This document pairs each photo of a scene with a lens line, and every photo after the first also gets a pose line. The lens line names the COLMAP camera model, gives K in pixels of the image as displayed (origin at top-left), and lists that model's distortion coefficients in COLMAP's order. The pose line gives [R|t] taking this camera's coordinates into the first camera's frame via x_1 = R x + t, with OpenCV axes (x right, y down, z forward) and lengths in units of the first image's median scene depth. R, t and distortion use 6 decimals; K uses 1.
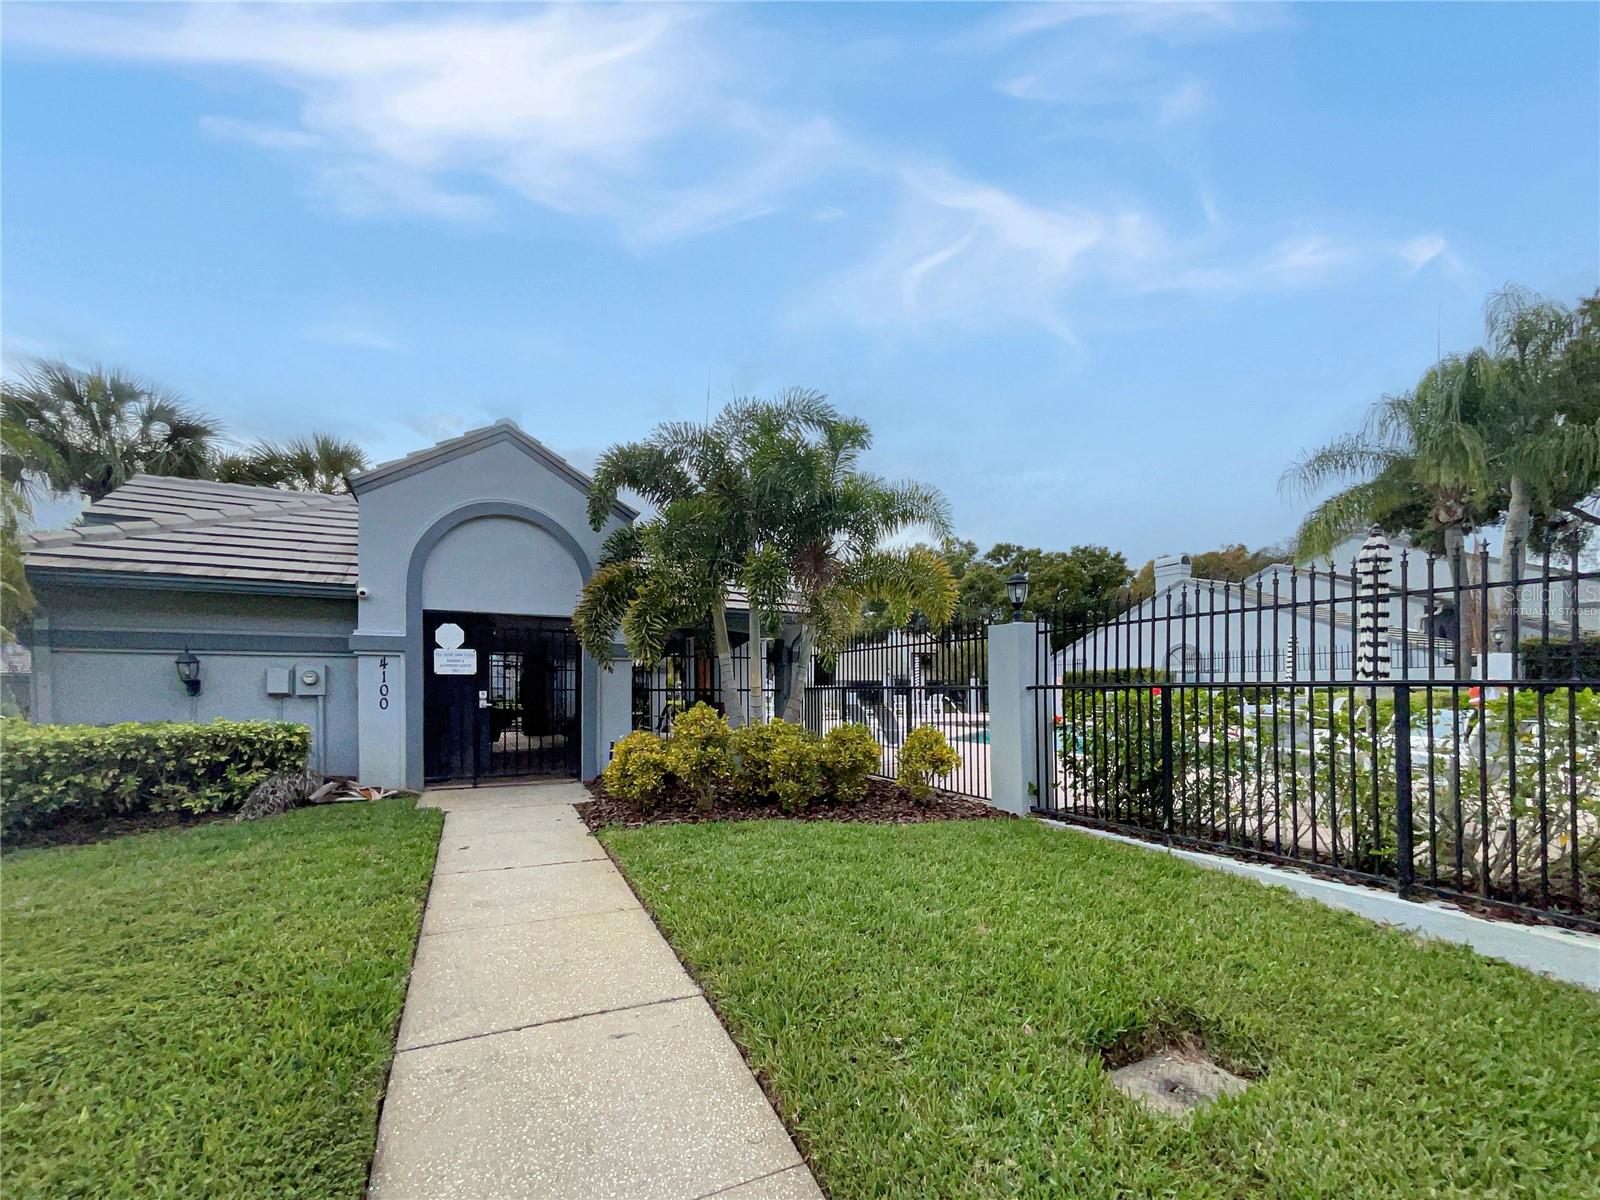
lens RADIAL K [[686.5, 0, 800.0], [0, 686.5, 600.0], [0, 0, 1]] dist [0.020903, 0.000231]
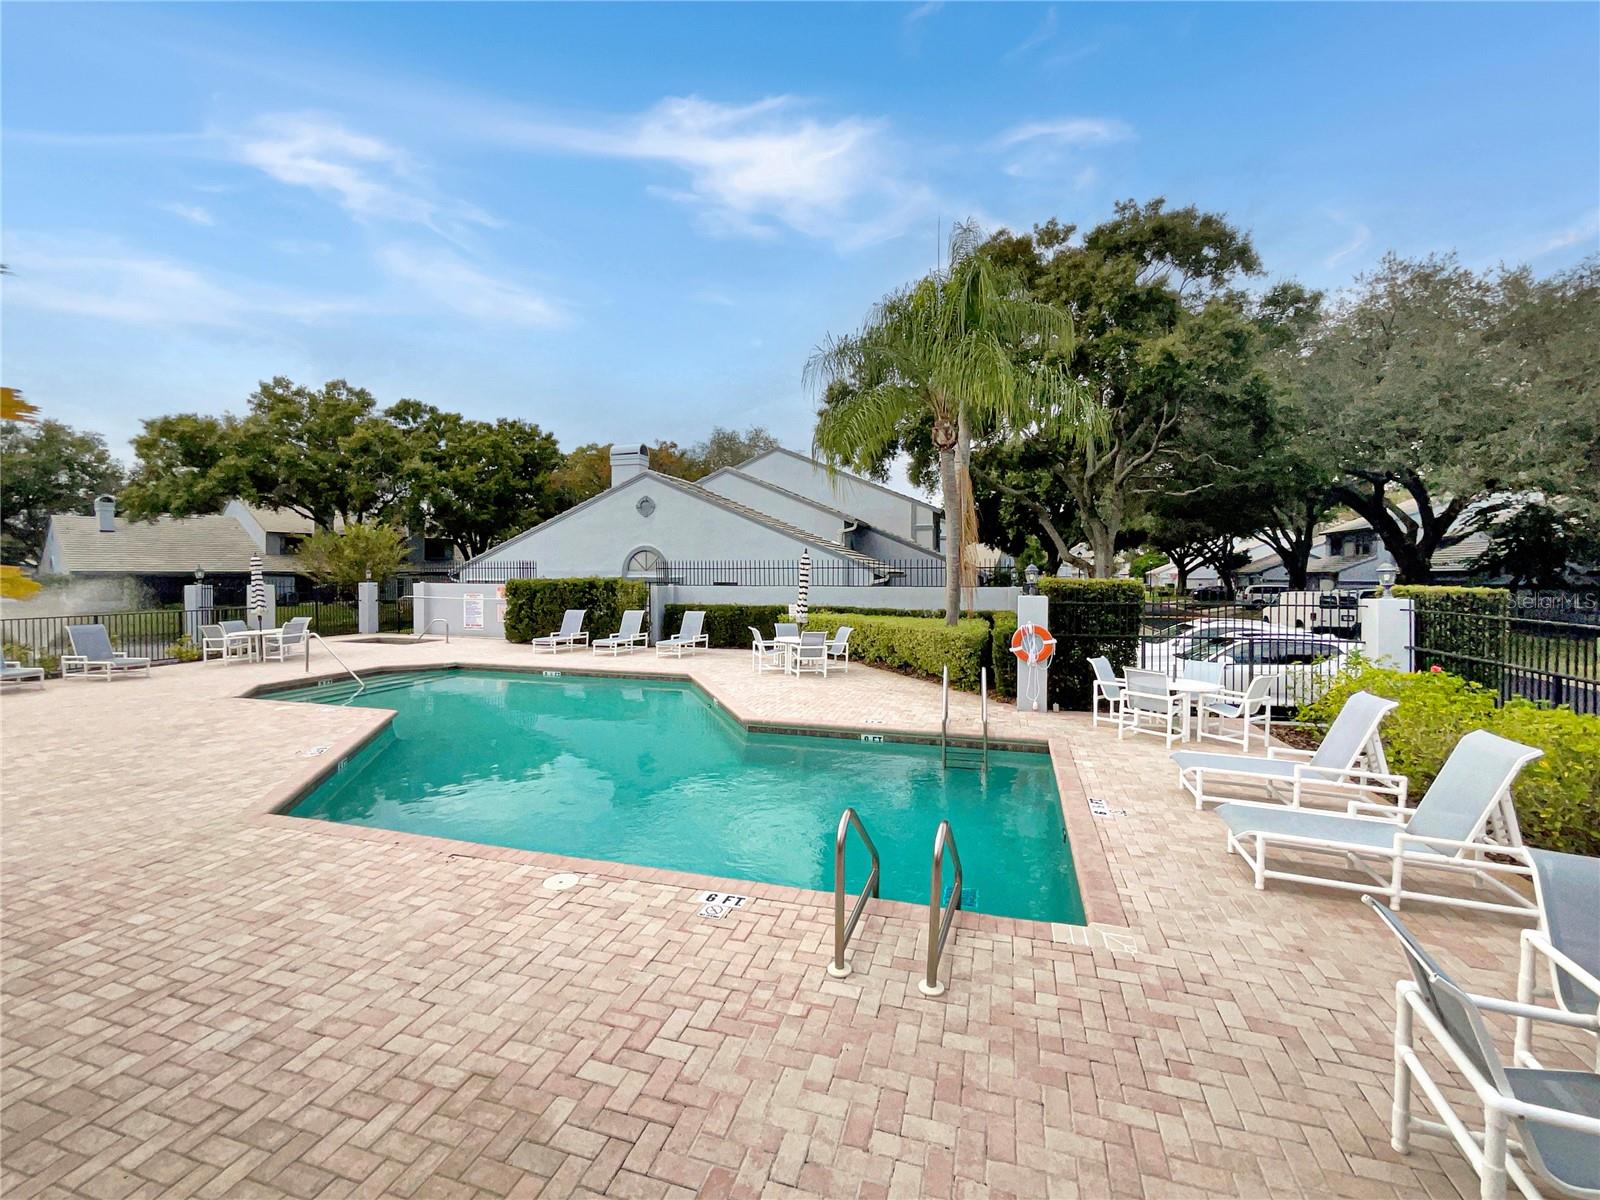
lens RADIAL K [[686.5, 0, 800.0], [0, 686.5, 600.0], [0, 0, 1]] dist [0.020903, 0.000231]
pose [[0.693209, -0.027524, 0.720211, 0.024307], [-0.096964, 0.986625, 0.131034, -0.001486], [-0.714184, -0.160668, 0.681268, 0.099884]]
